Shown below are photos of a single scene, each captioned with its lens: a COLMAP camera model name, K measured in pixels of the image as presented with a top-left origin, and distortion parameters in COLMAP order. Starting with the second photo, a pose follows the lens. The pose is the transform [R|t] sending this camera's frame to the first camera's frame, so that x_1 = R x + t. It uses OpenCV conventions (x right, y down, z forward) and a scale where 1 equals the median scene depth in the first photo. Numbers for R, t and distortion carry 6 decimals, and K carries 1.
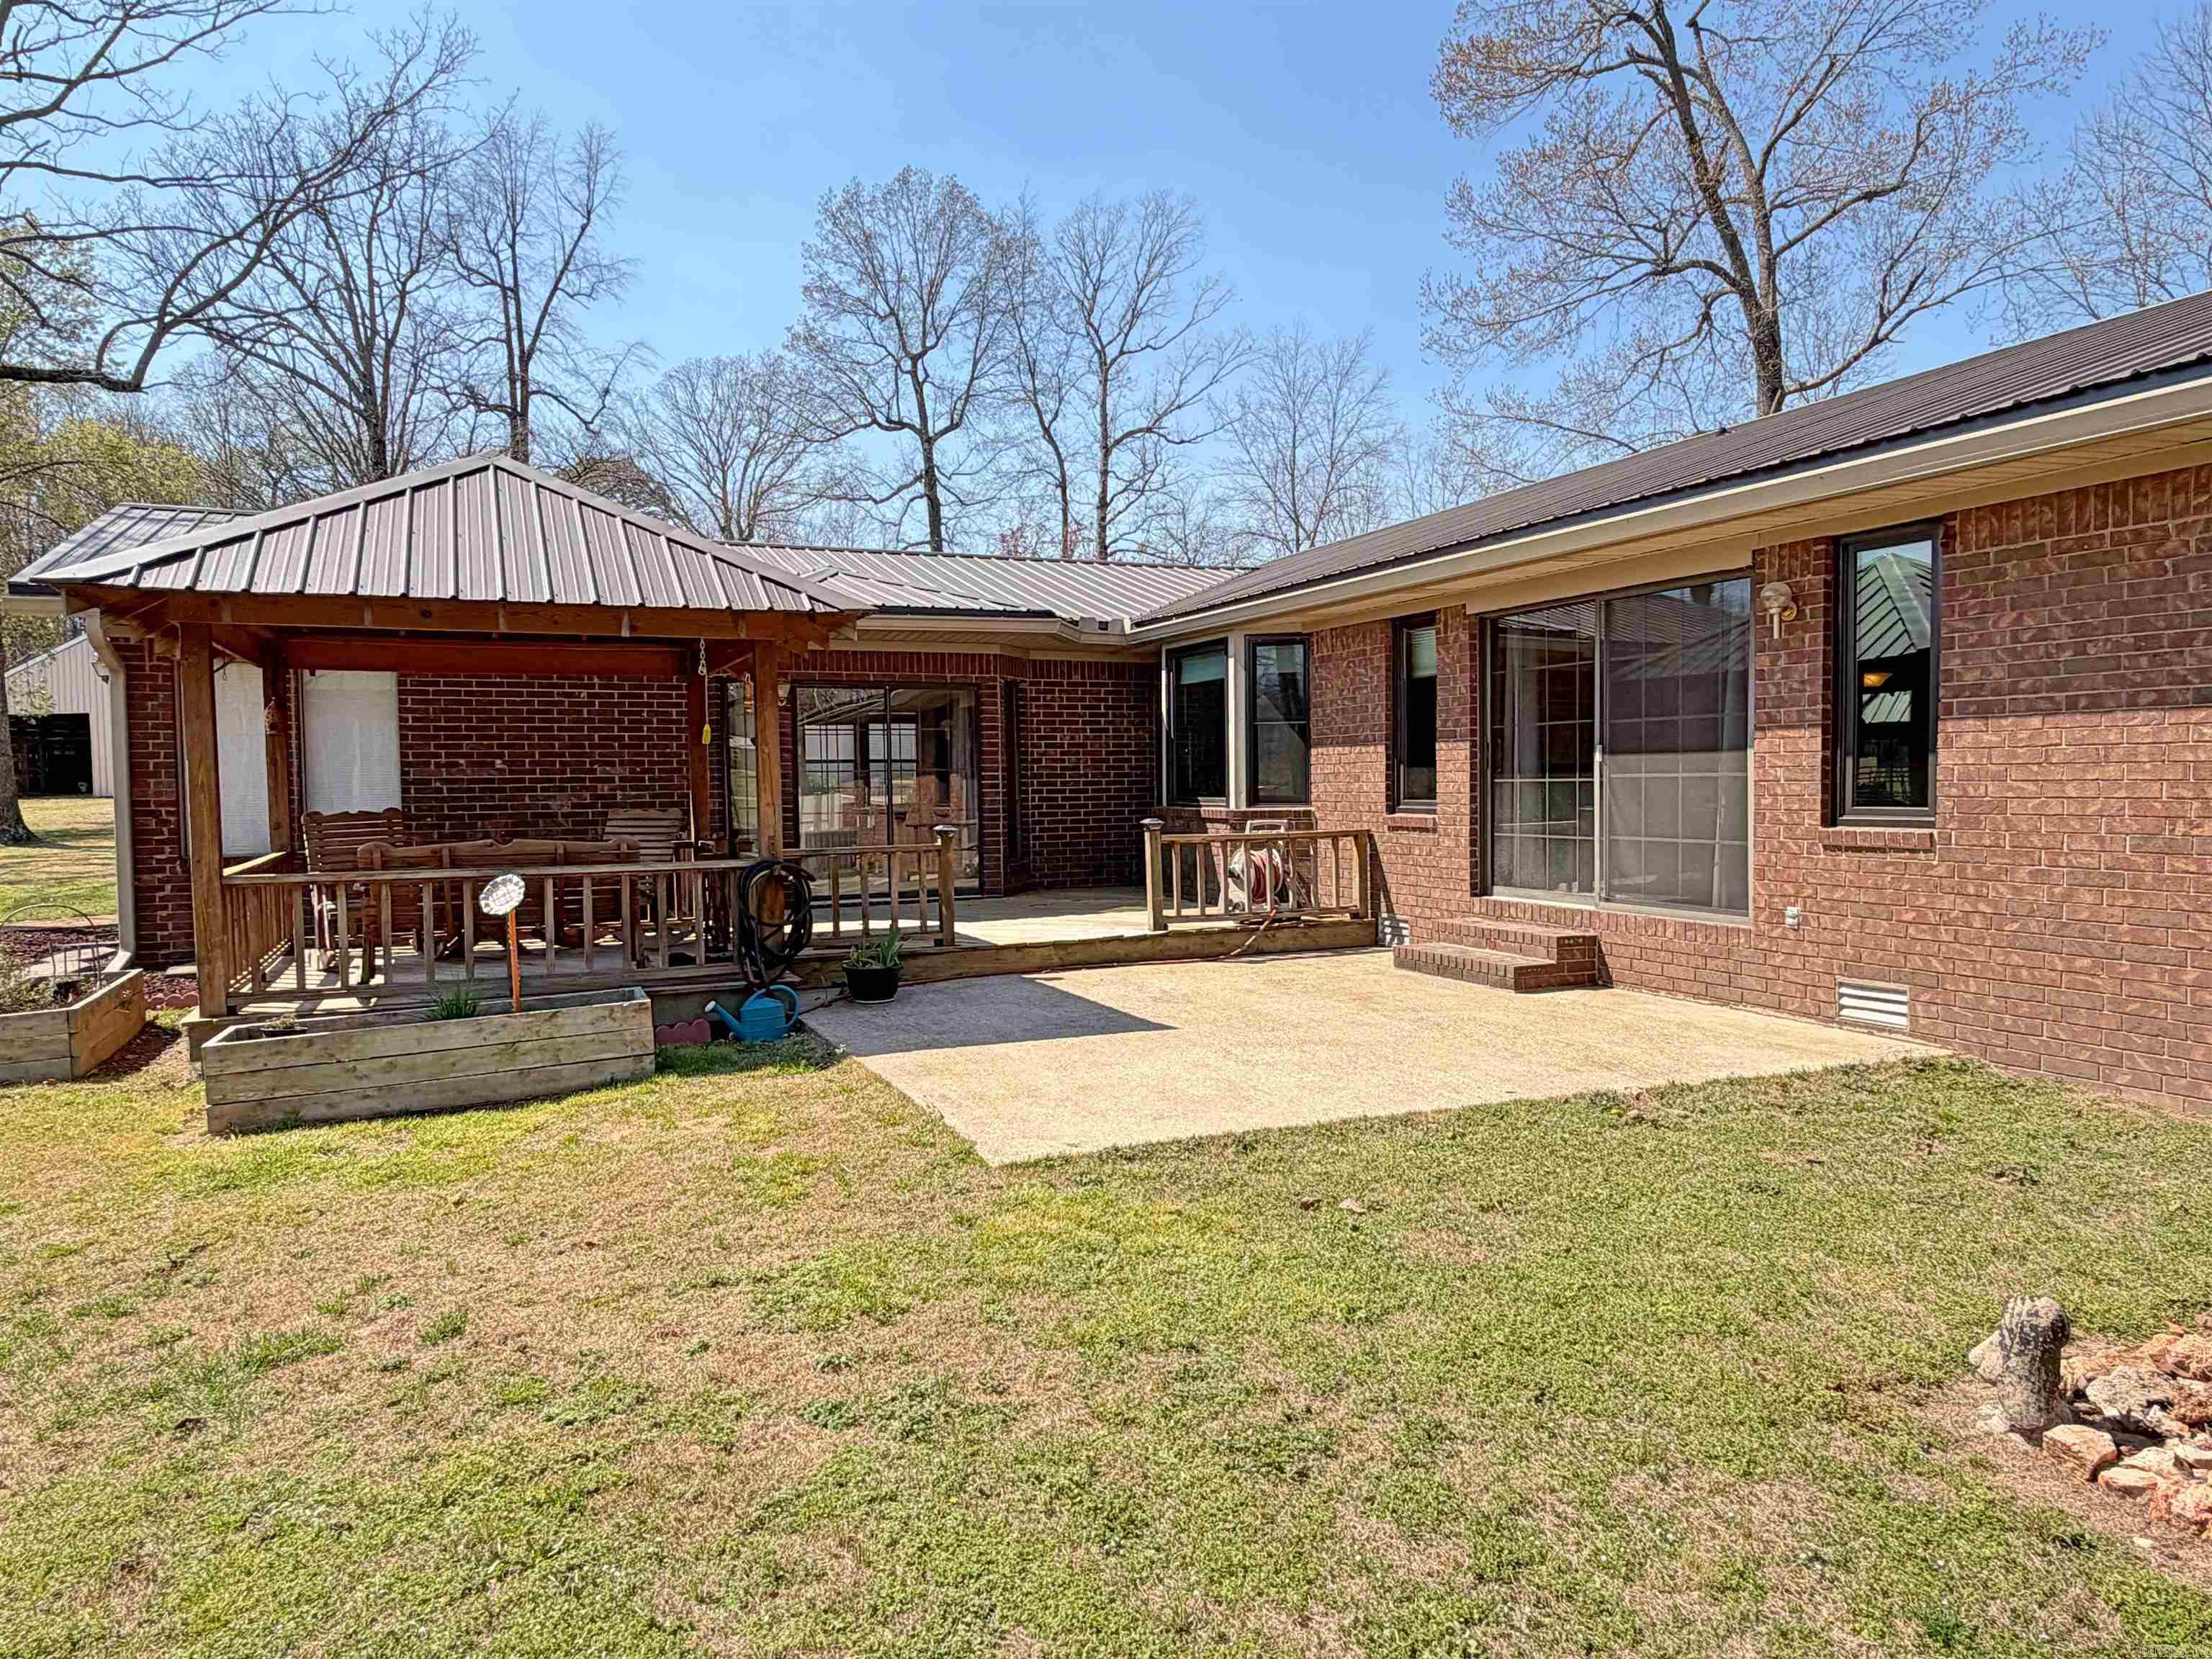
lens RADIAL K [[1354.8, 0, 1102.9], [0, 1354.8, 833.5], [0, 0, 1]] dist [-0.006351, 0.001262]
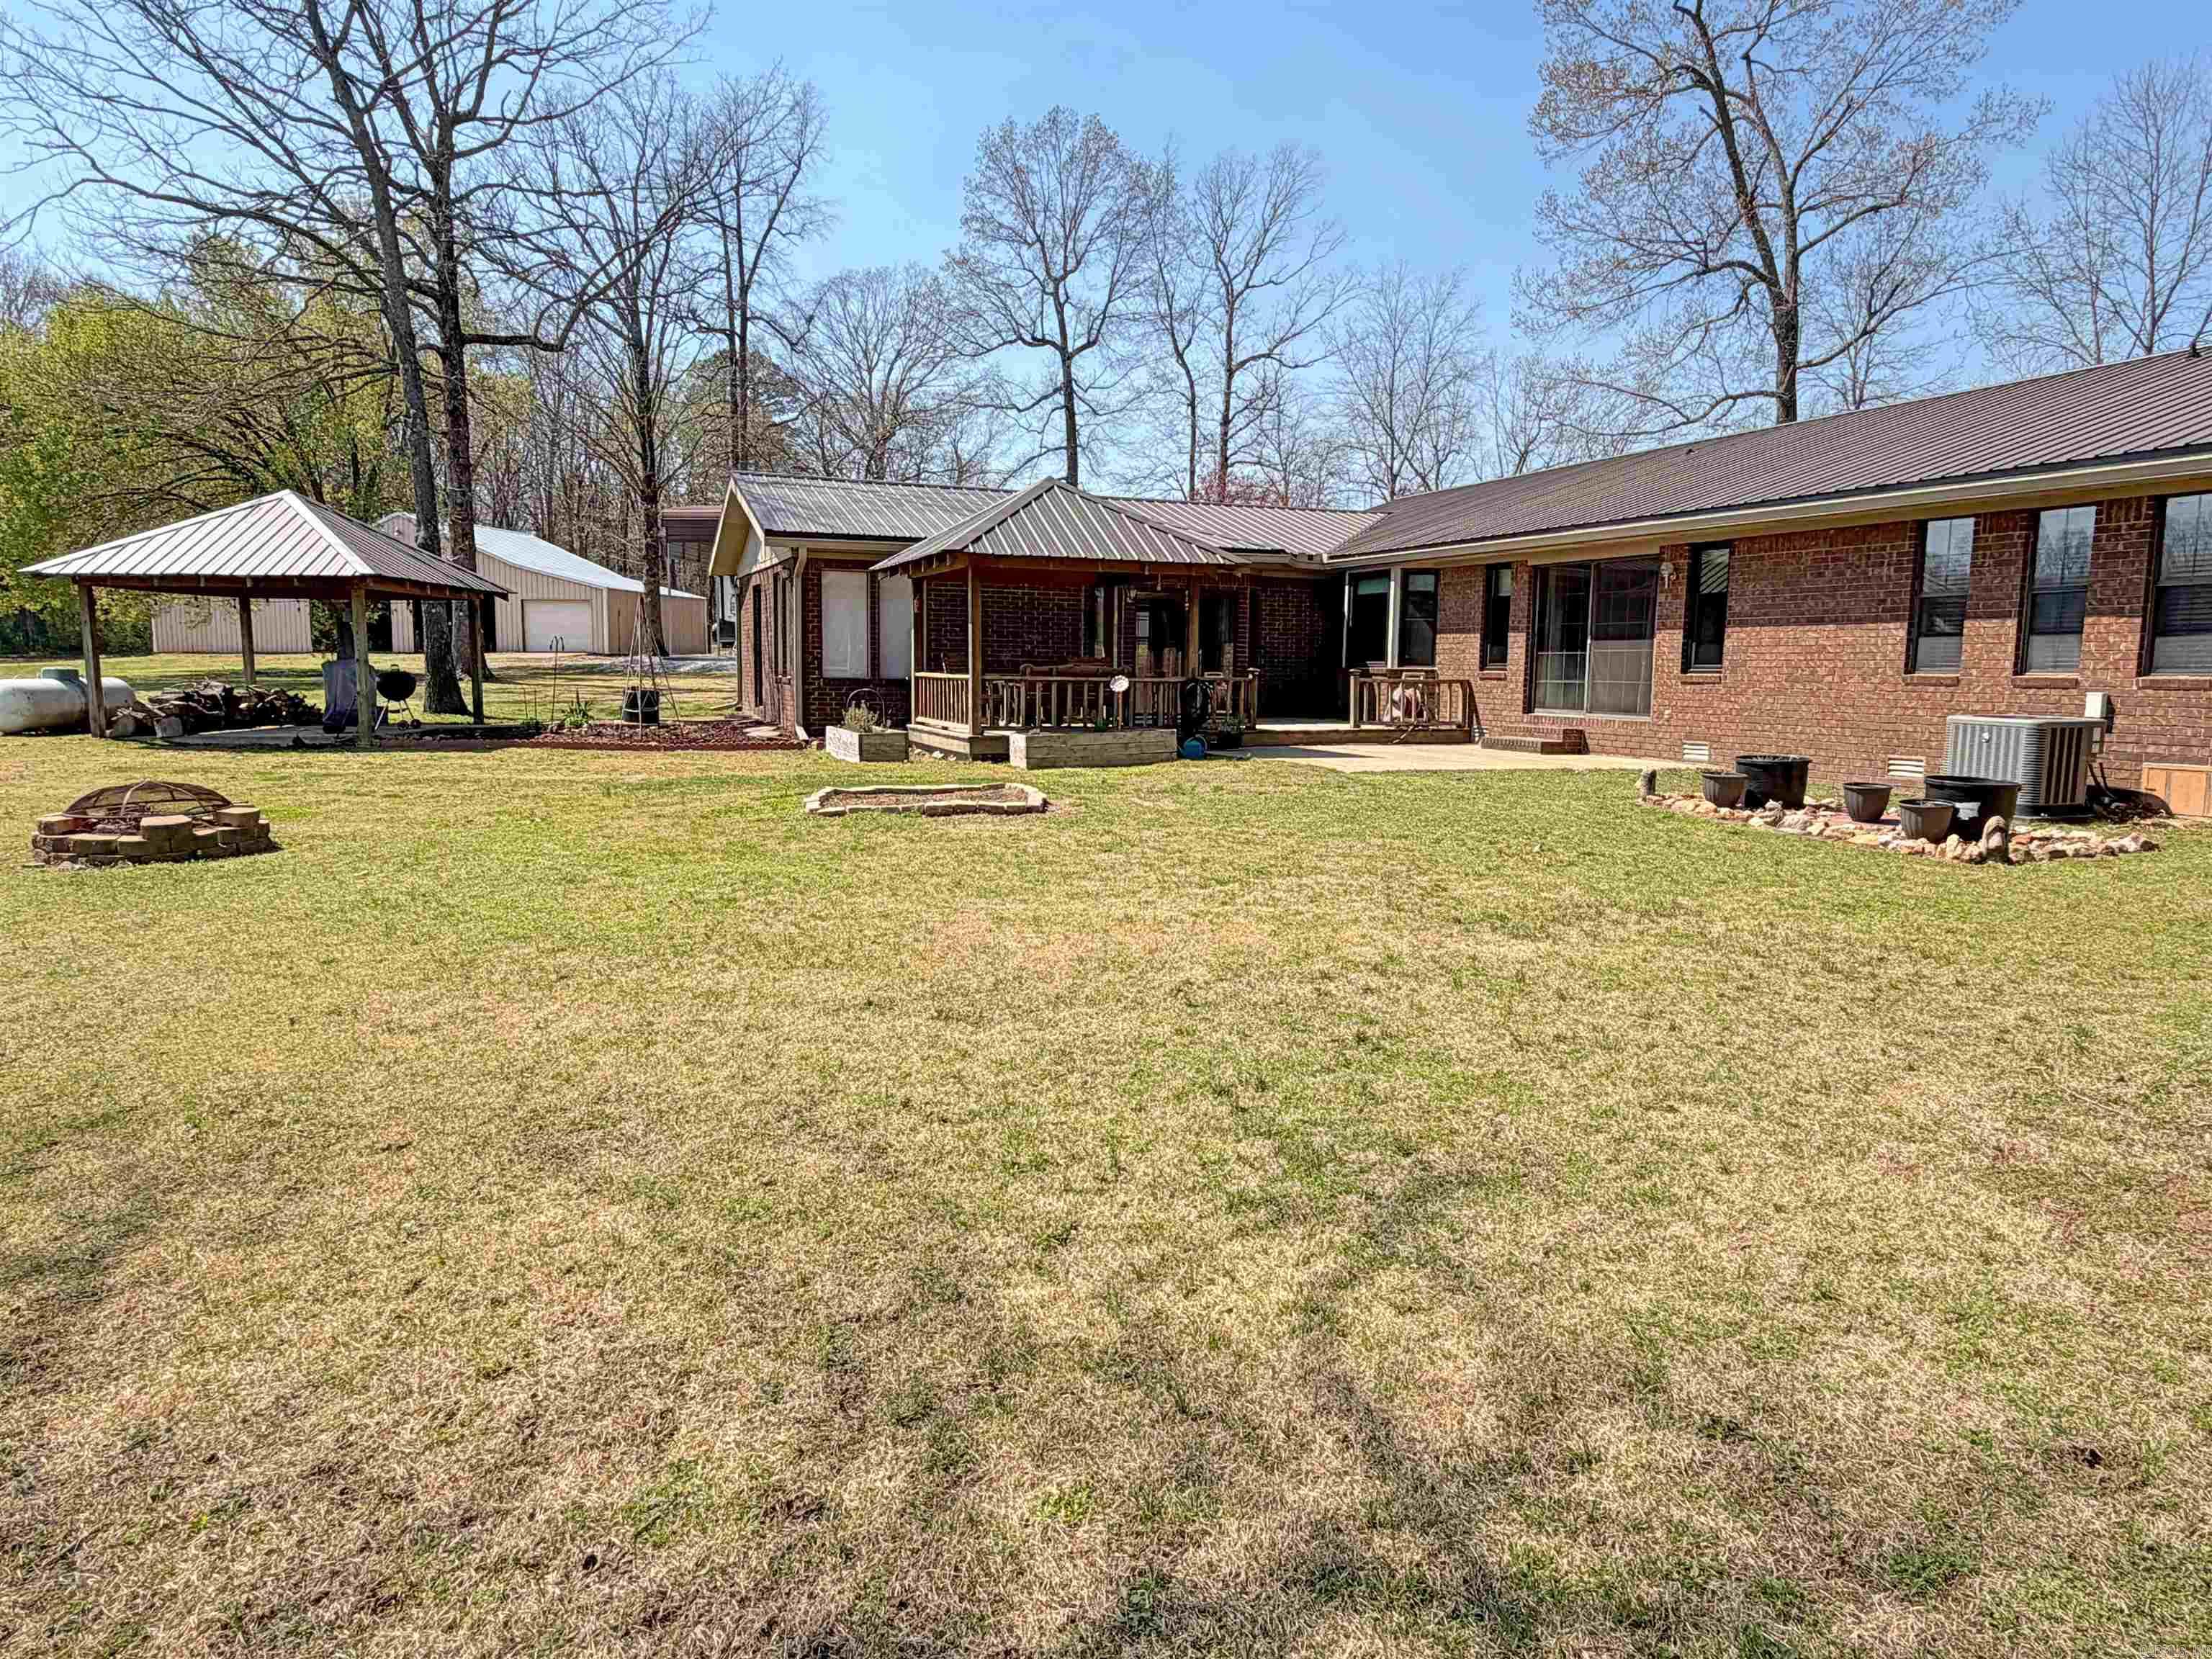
lens RADIAL K [[1354.8, 0, 1111.5], [0, 1354.8, 825.0], [0, 0, 1]] dist [-0.006351, 0.001262]
pose [[0.998845, 0.031114, -0.036611, -0.080339], [-0.028228, 0.996641, 0.076873, 0.024856], [0.038880, -0.075751, 0.996368, -0.323322]]
